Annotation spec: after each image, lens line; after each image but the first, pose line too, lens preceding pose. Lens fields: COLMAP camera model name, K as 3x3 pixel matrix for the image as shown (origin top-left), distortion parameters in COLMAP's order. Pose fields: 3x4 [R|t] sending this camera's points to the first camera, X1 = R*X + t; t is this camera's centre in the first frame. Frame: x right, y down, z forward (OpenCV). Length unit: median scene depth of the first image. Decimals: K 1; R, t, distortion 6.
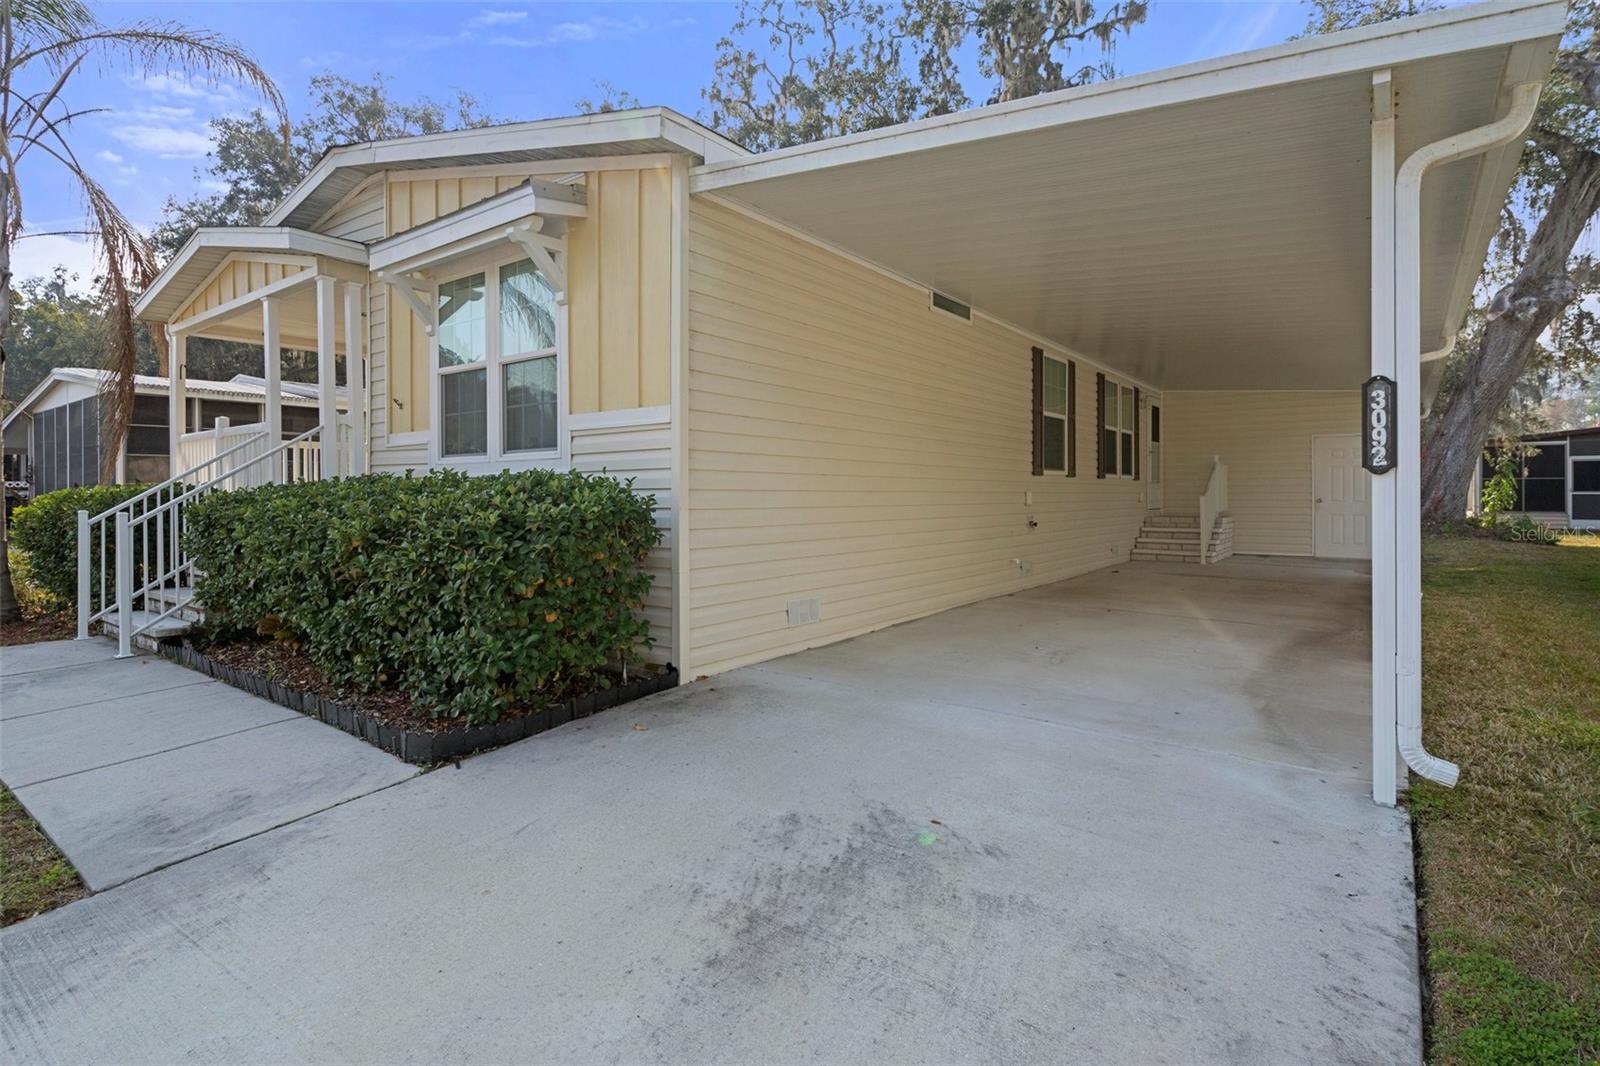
lens RADIAL K [[790.6, 0, 792.6], [0, 790.6, 492.7], [0, 0, 1]] dist [0.002696, 0.000187]
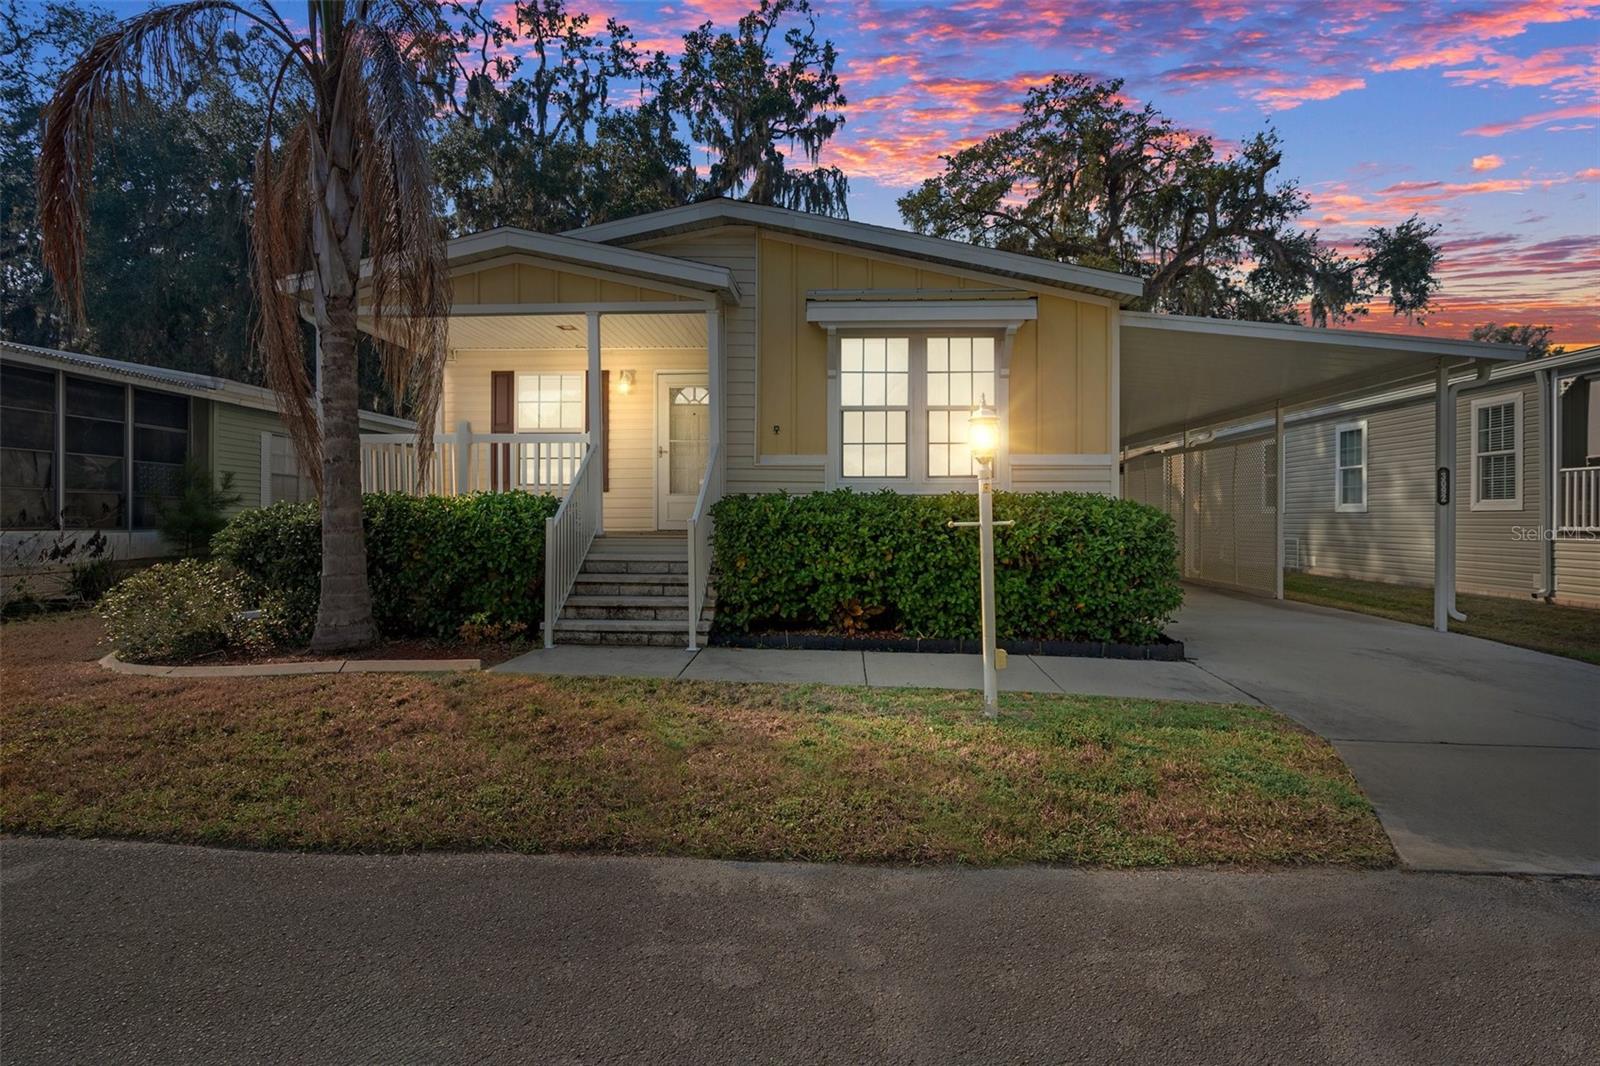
lens RADIAL K [[810.0, 0, 803.9], [0, 810.0, 530.1], [0, 0, 1]] dist [-0.001772, 0.000460]
pose [[0.814074, -0.001402, 0.580759, -1.167915], [-0.000603, 0.999995, 0.003258, 0.024094], [-0.580760, -0.003003, 0.814069, 0.028866]]
